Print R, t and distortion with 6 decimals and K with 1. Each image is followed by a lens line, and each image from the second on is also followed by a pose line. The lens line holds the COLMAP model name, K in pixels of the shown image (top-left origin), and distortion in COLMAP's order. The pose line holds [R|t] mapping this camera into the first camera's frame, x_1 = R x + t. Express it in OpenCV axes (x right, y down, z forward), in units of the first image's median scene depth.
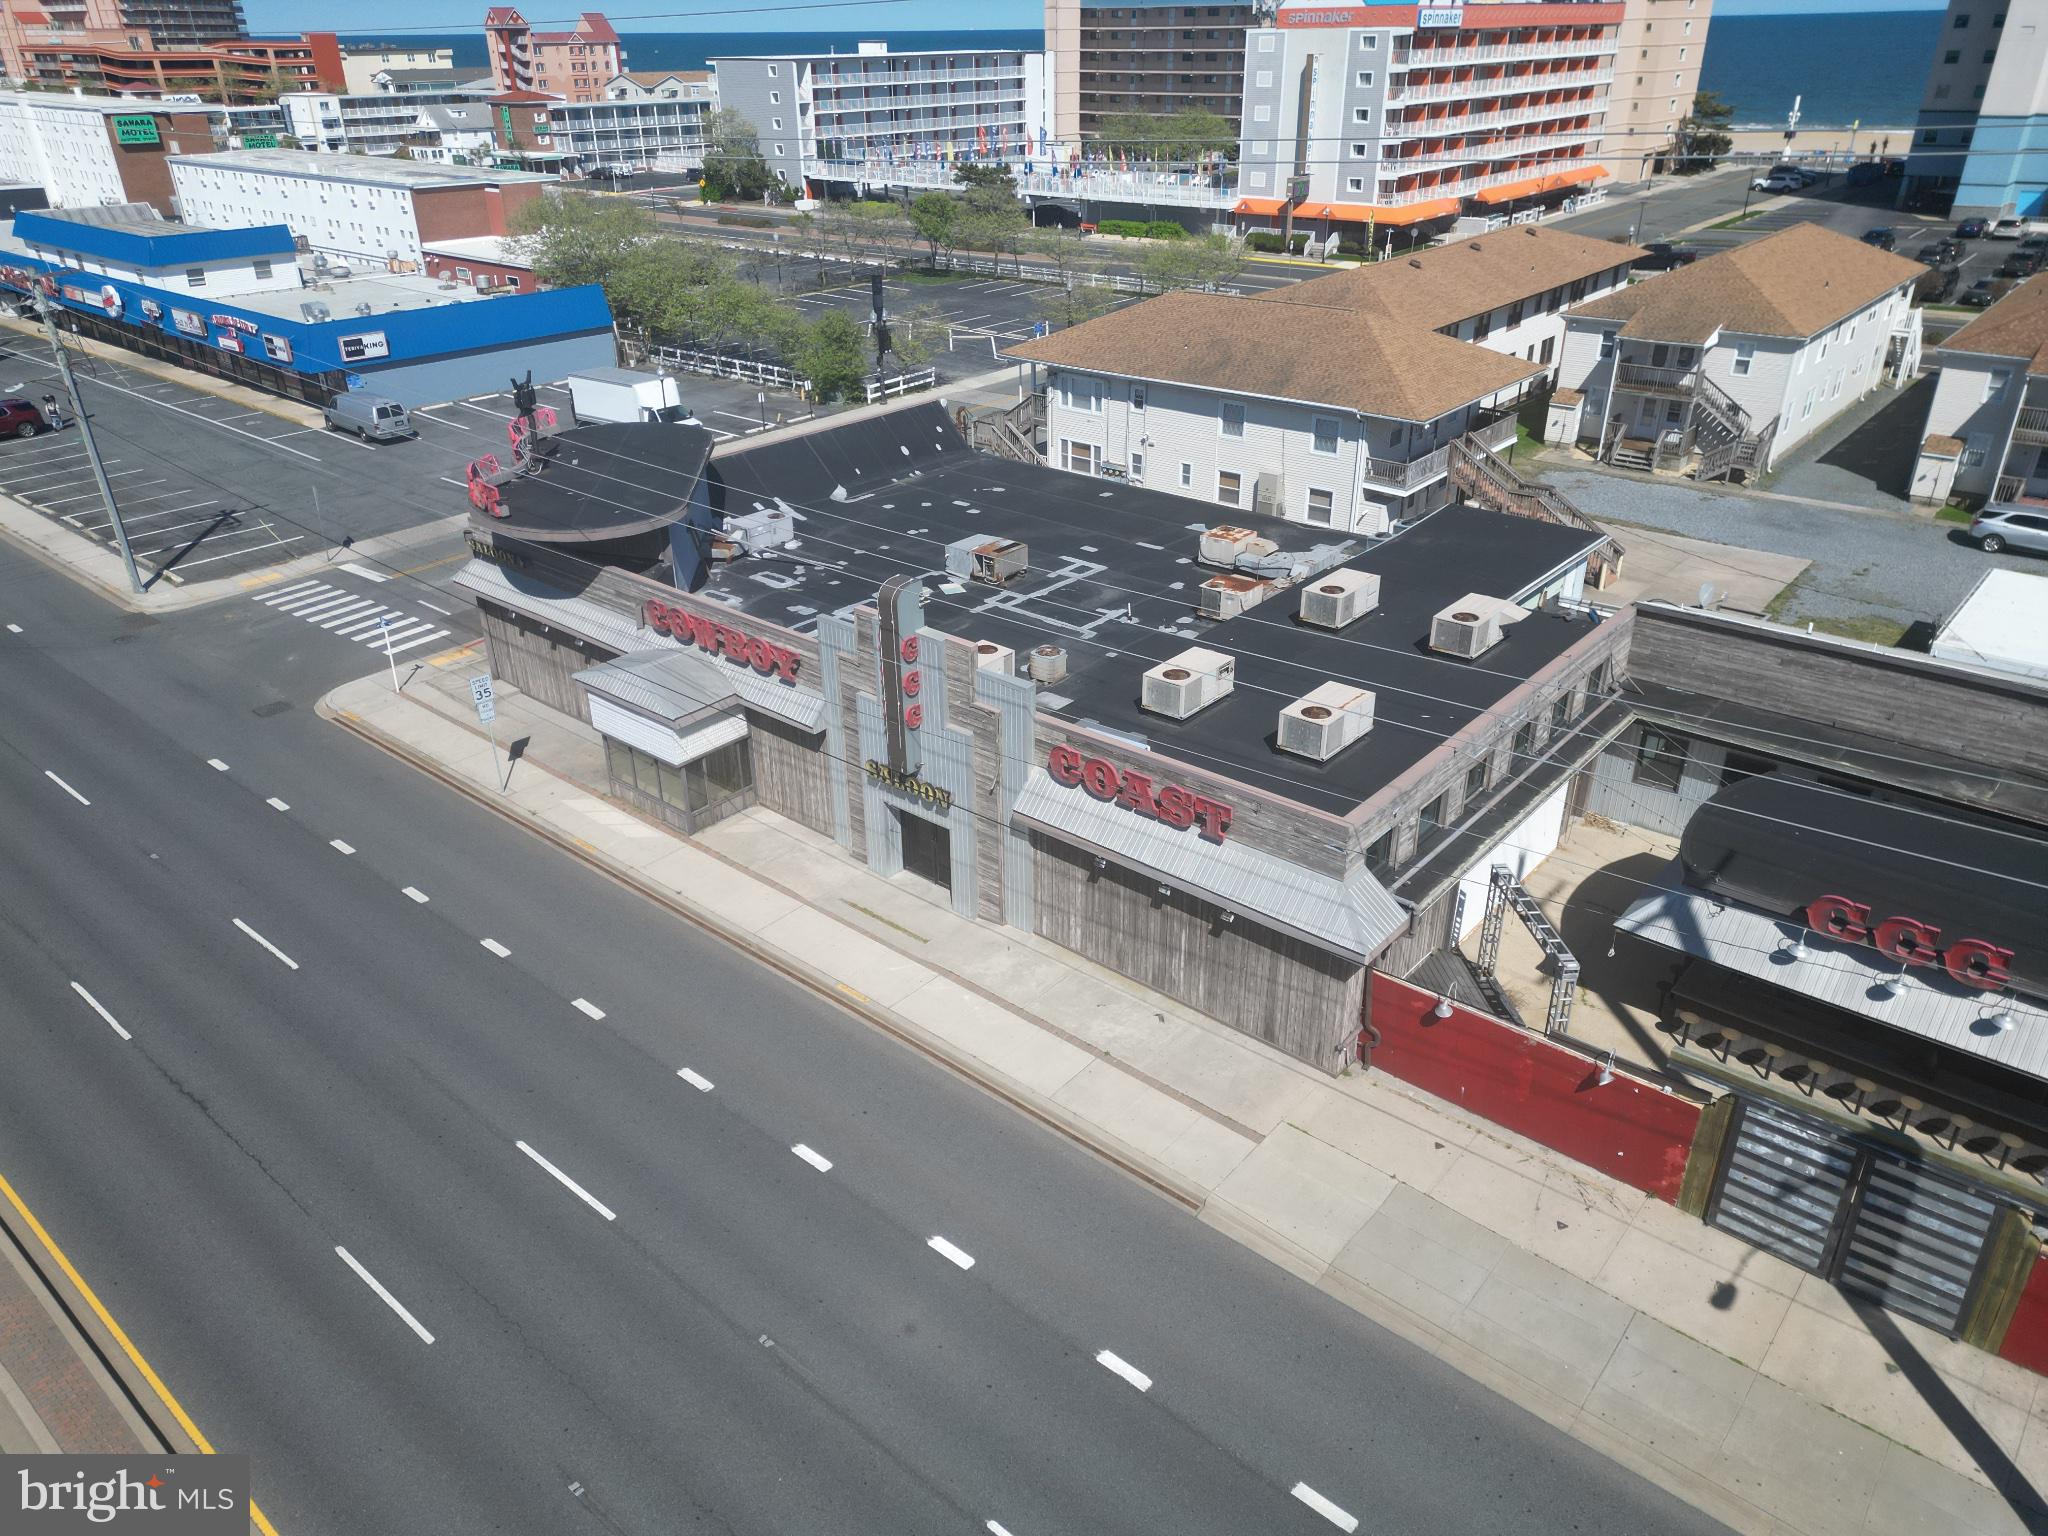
lens RADIAL K [[1426.9, 0, 1018.1], [0, 1426.9, 771.0], [0, 0, 1]] dist [0.078555, -0.067168]
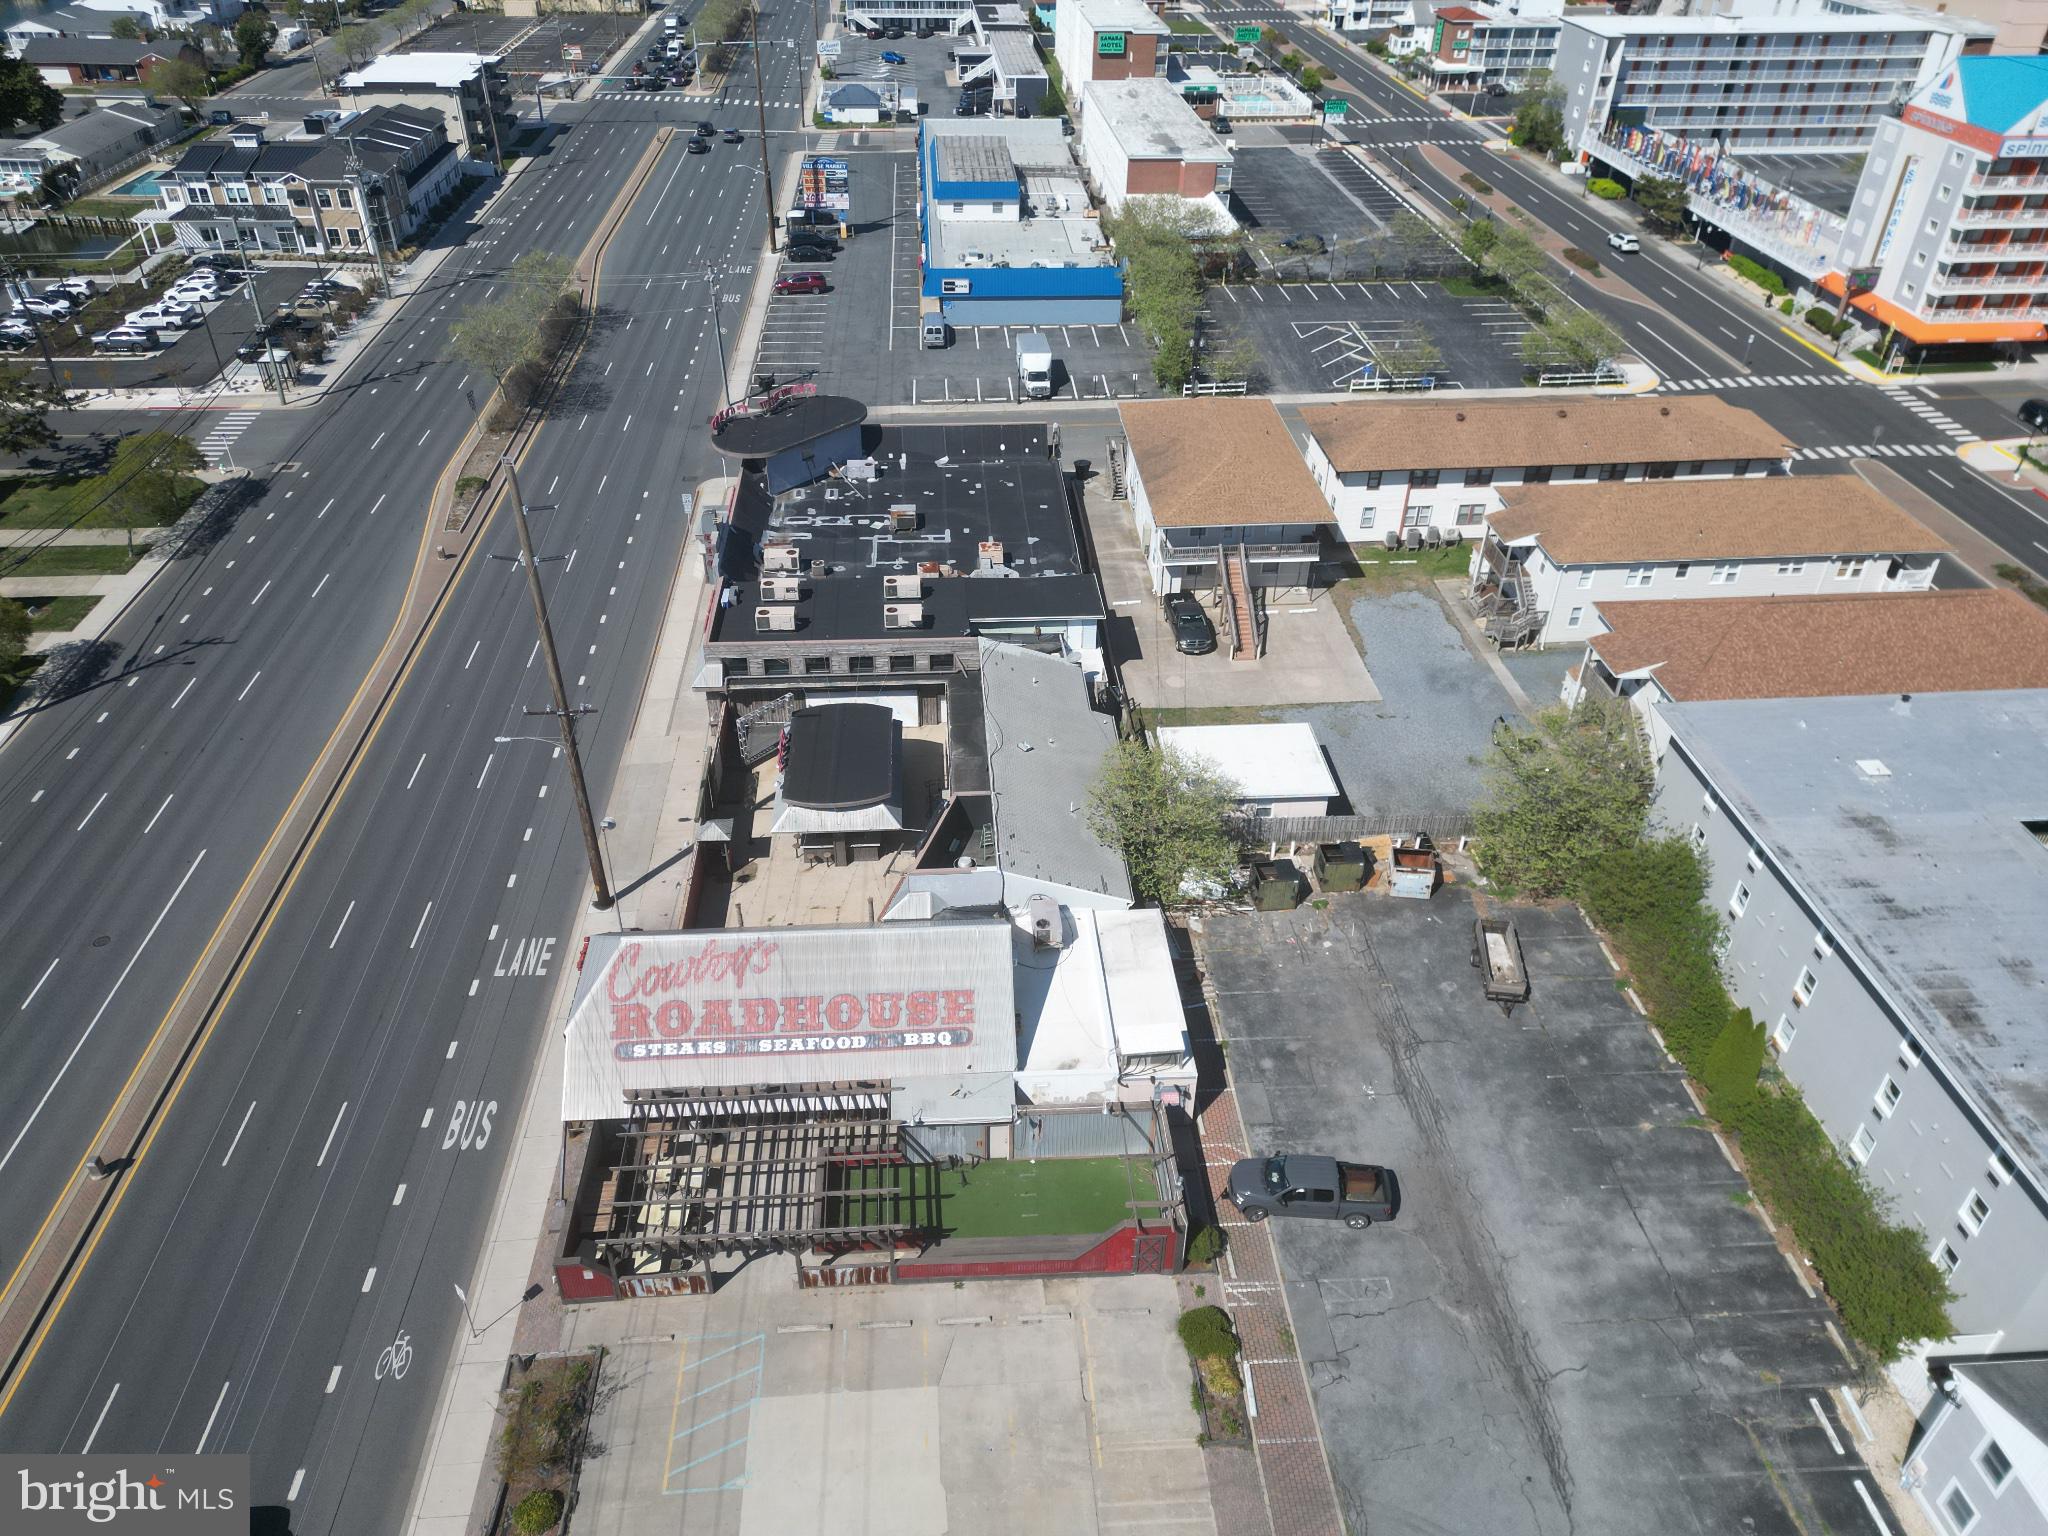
lens RADIAL K [[1426.9, 0, 1017.2], [0, 1426.9, 775.8], [0, 0, 1]] dist [0.078555, -0.067168]
pose [[0.701283, 0.430087, -0.568530, 1.018770], [-0.344437, 0.902664, 0.257992, -0.286988], [0.624151, 0.014897, 0.781162, -0.354501]]
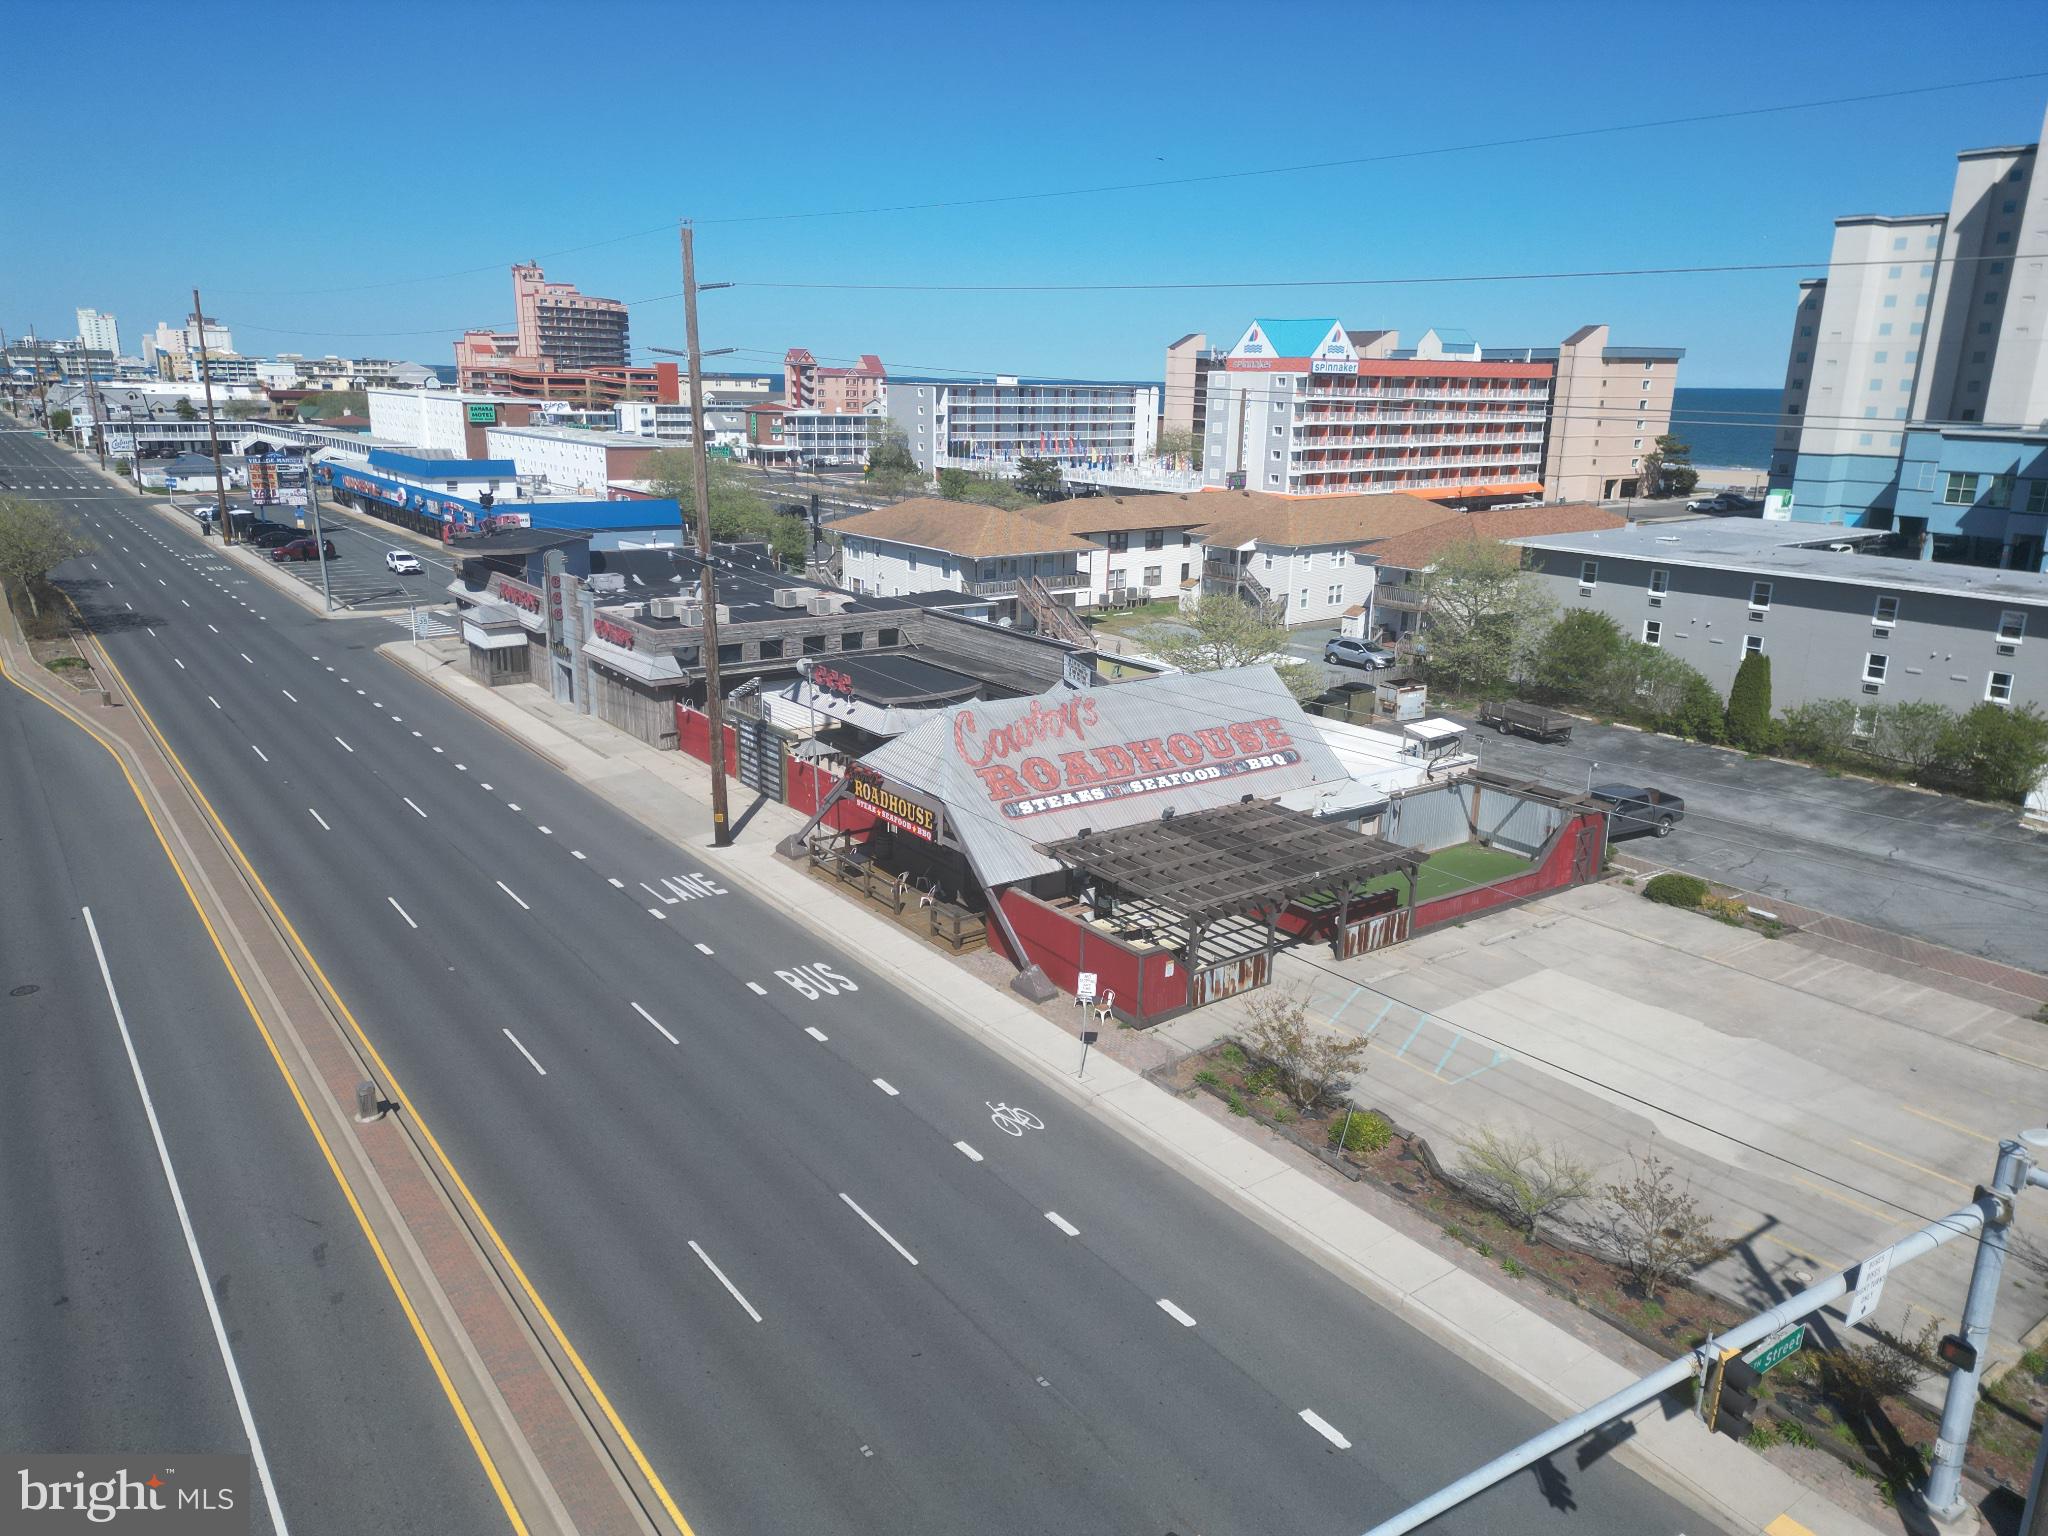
lens RADIAL K [[1426.9, 0, 1019.9], [0, 1426.9, 773.8], [0, 0, 1]] dist [0.078555, -0.067168]
pose [[0.975128, 0.087936, -0.203454, 0.581813], [-0.127611, 0.973268, -0.190959, 0.284657], [0.181223, 0.212172, 0.960282, -0.516238]]
